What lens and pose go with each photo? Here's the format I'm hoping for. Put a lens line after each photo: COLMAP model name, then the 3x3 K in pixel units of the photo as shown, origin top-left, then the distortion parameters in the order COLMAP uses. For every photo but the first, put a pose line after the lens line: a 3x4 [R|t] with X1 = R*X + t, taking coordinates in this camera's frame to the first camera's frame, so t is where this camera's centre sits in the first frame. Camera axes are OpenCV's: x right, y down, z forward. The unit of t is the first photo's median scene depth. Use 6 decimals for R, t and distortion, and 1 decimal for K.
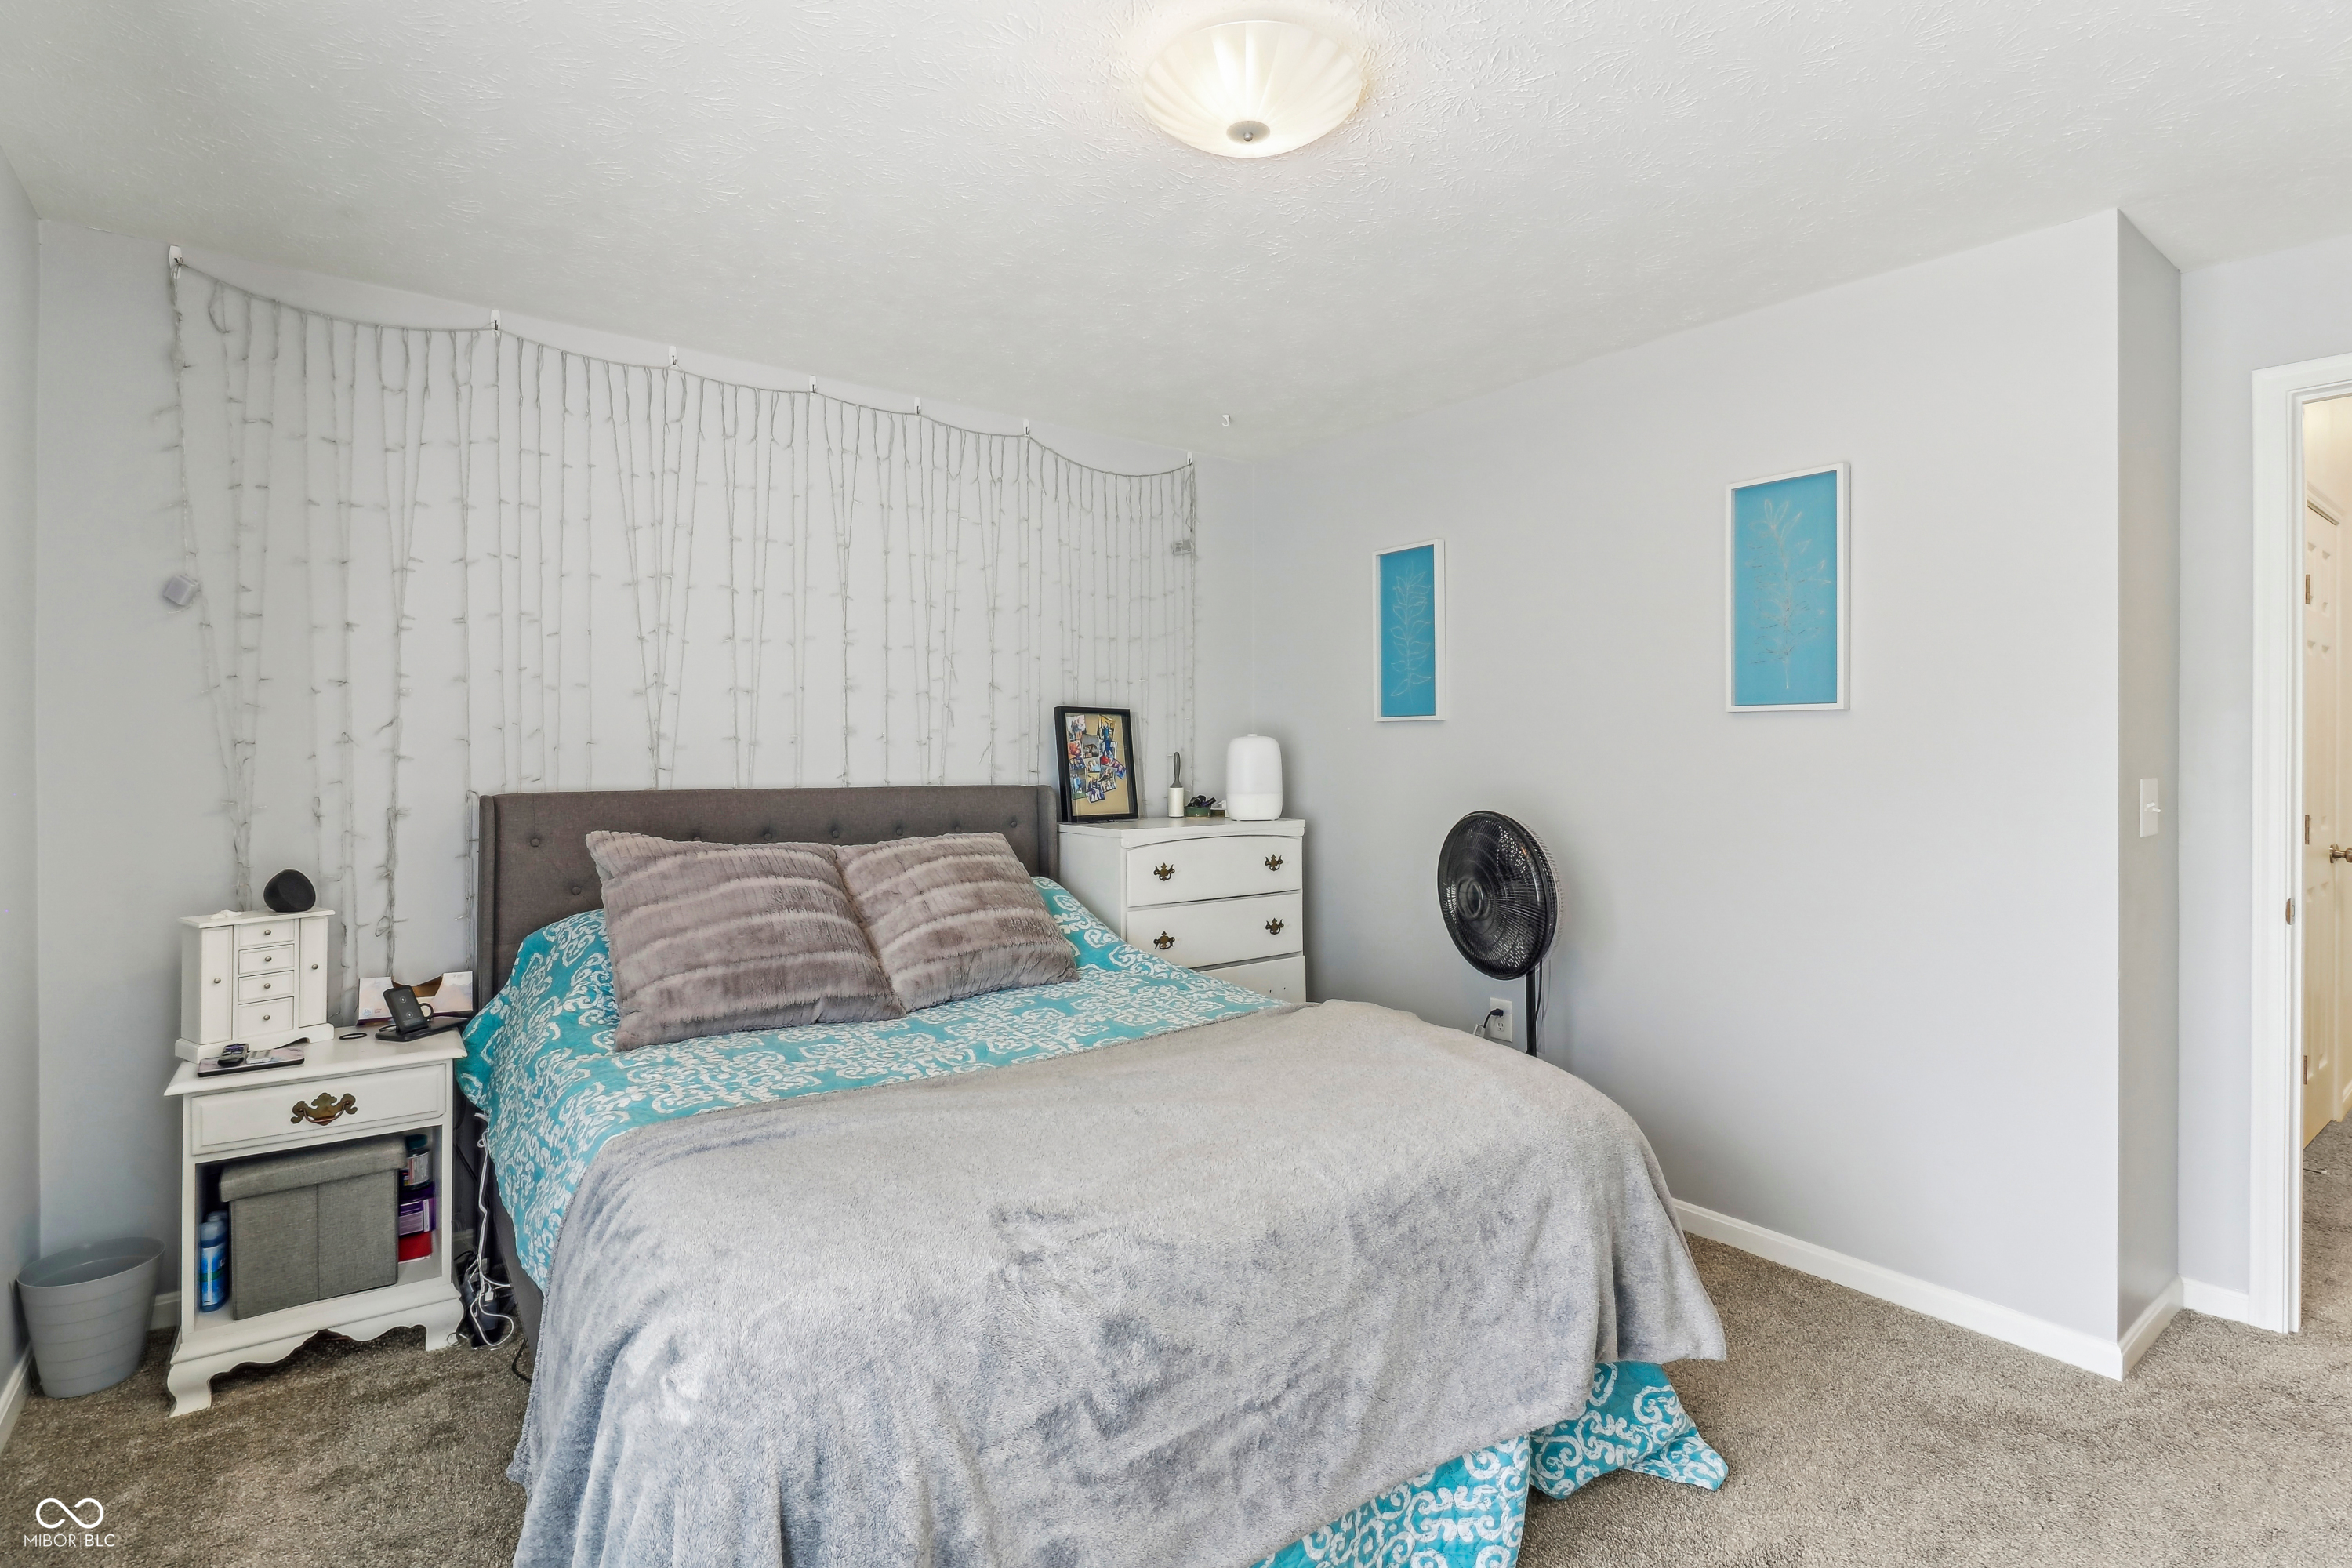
lens RADIAL K [[1097.1, 0, 1166.6], [0, 1097.1, 772.9], [0, 0, 1]] dist [-0.002049, -0.012893]
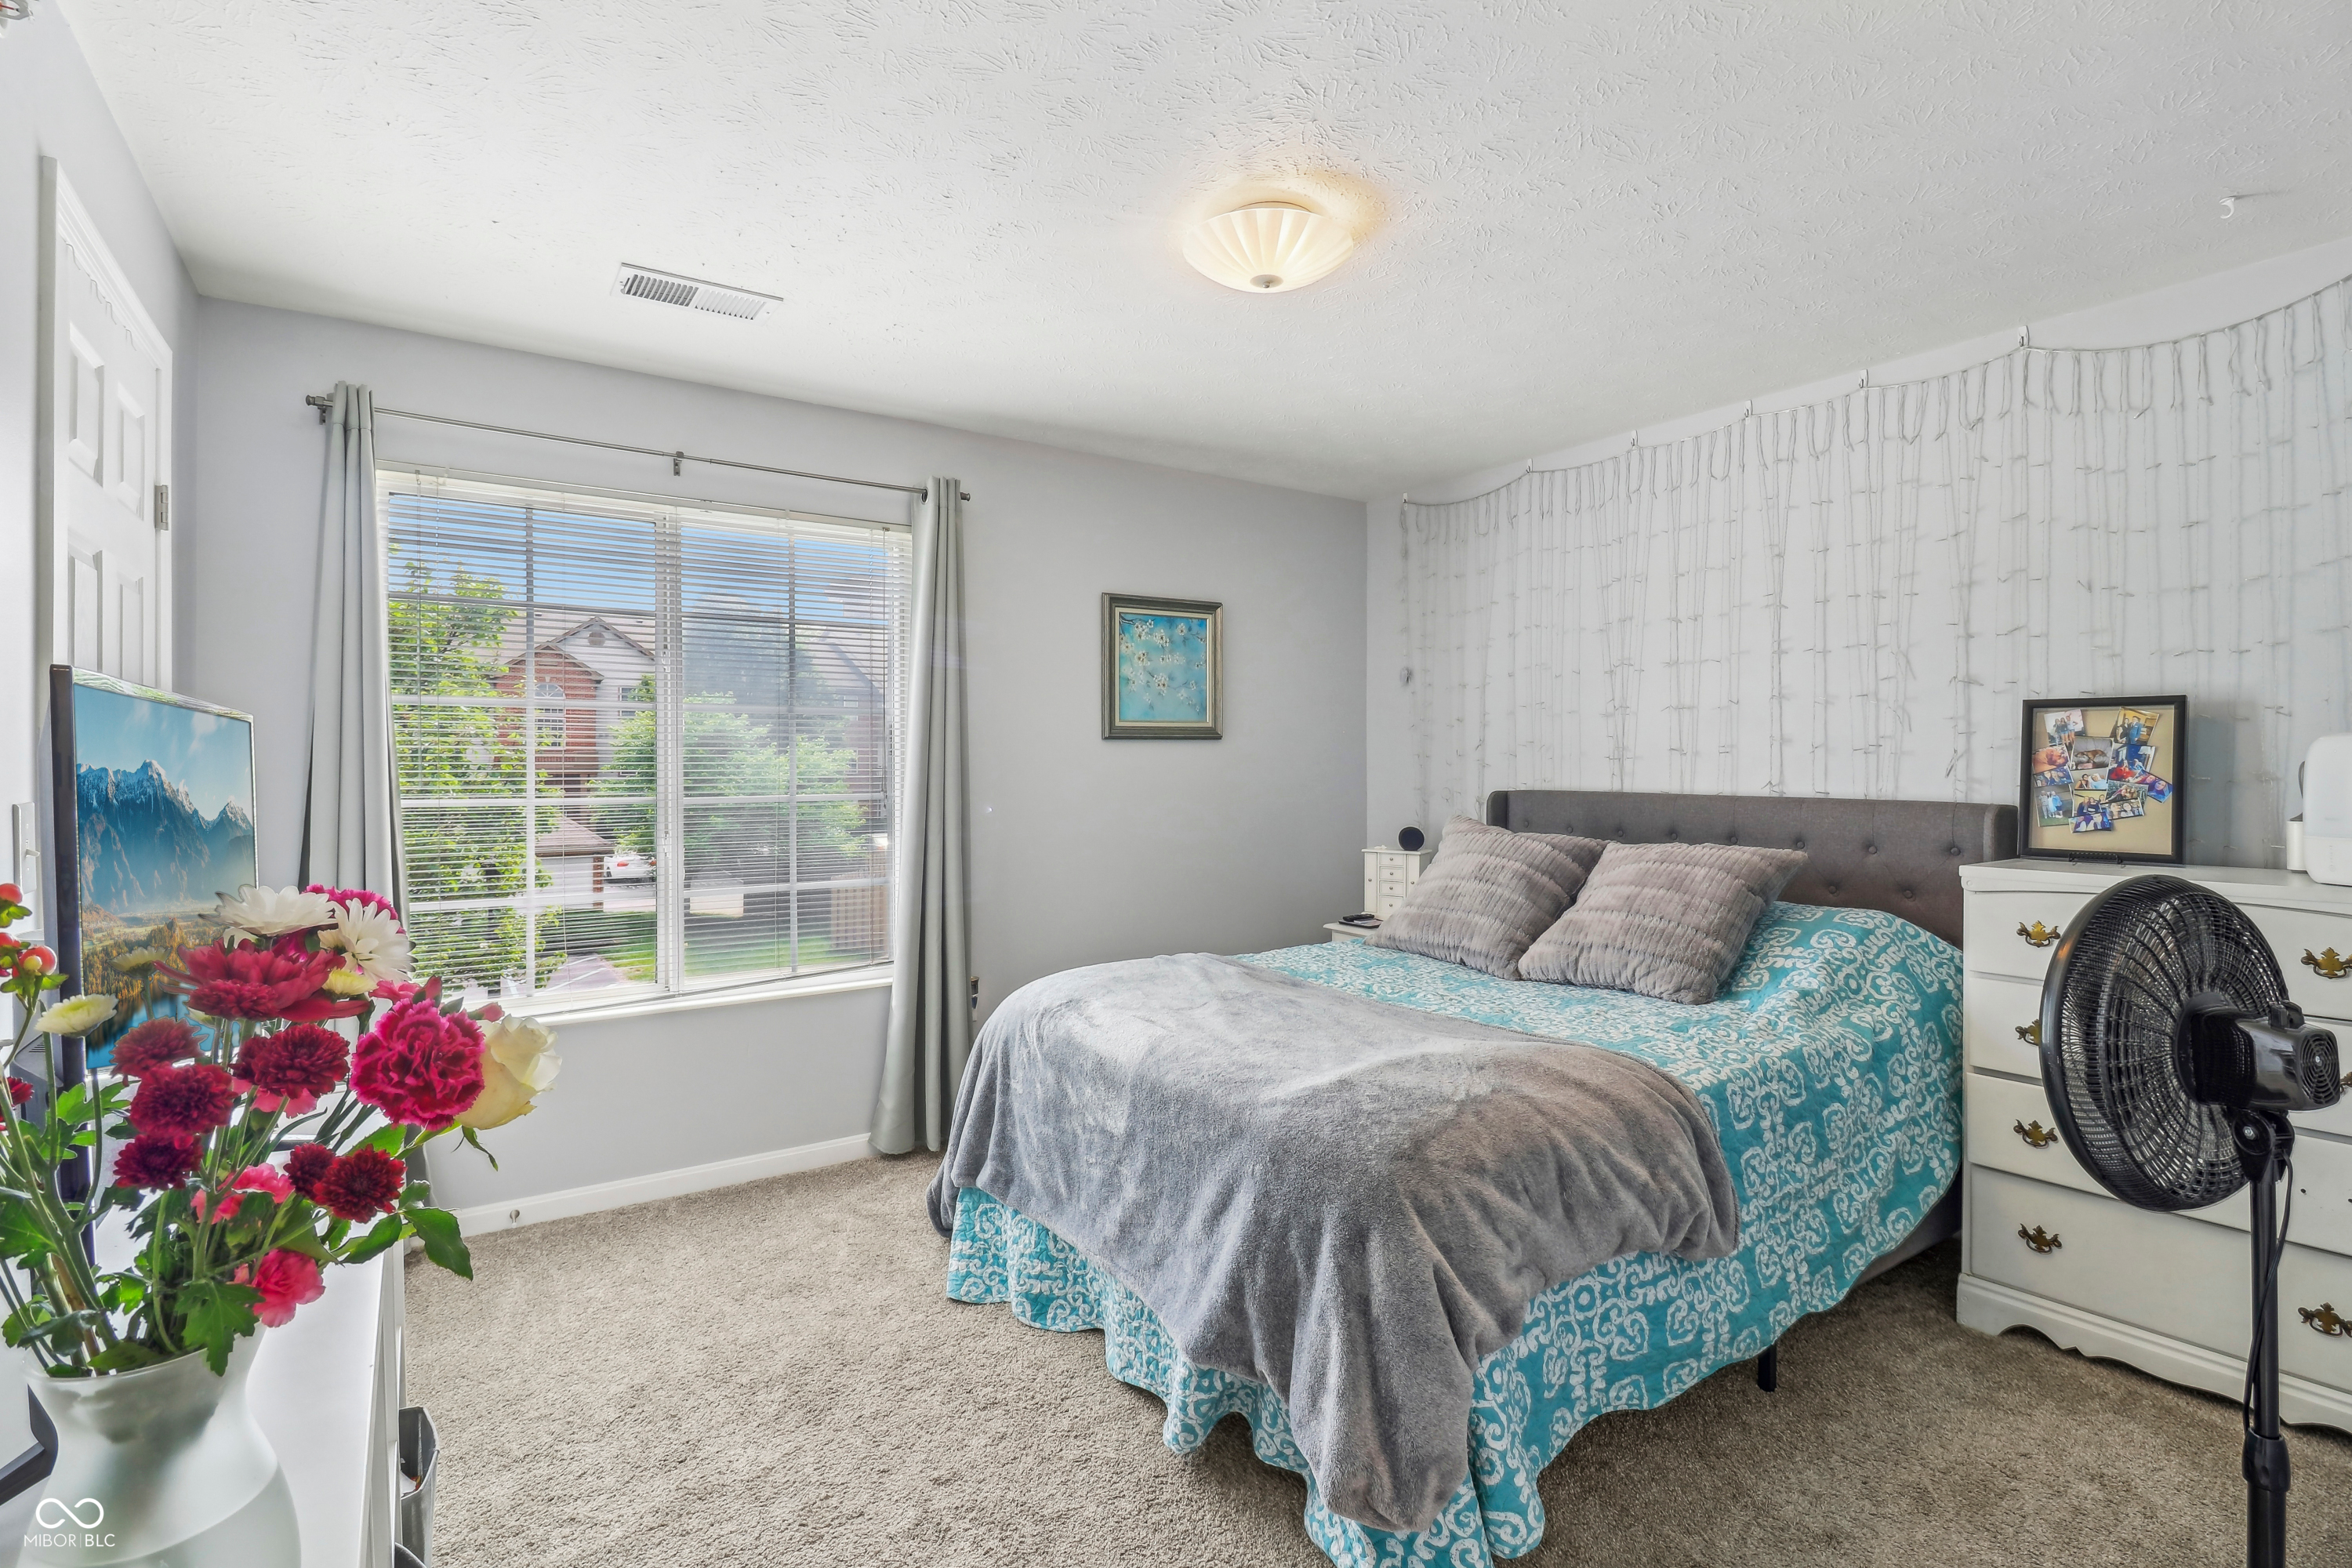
lens RADIAL K [[1097.1, 0, 1166.6], [0, 1097.1, 772.9], [0, 0, 1]] dist [-0.002049, -0.012893]
pose [[-0.047747, 0.014137, -0.998759, 0.685987], [-0.013004, 0.999806, 0.014774, -0.014908], [0.998775, 0.013693, -0.047554, 0.460062]]
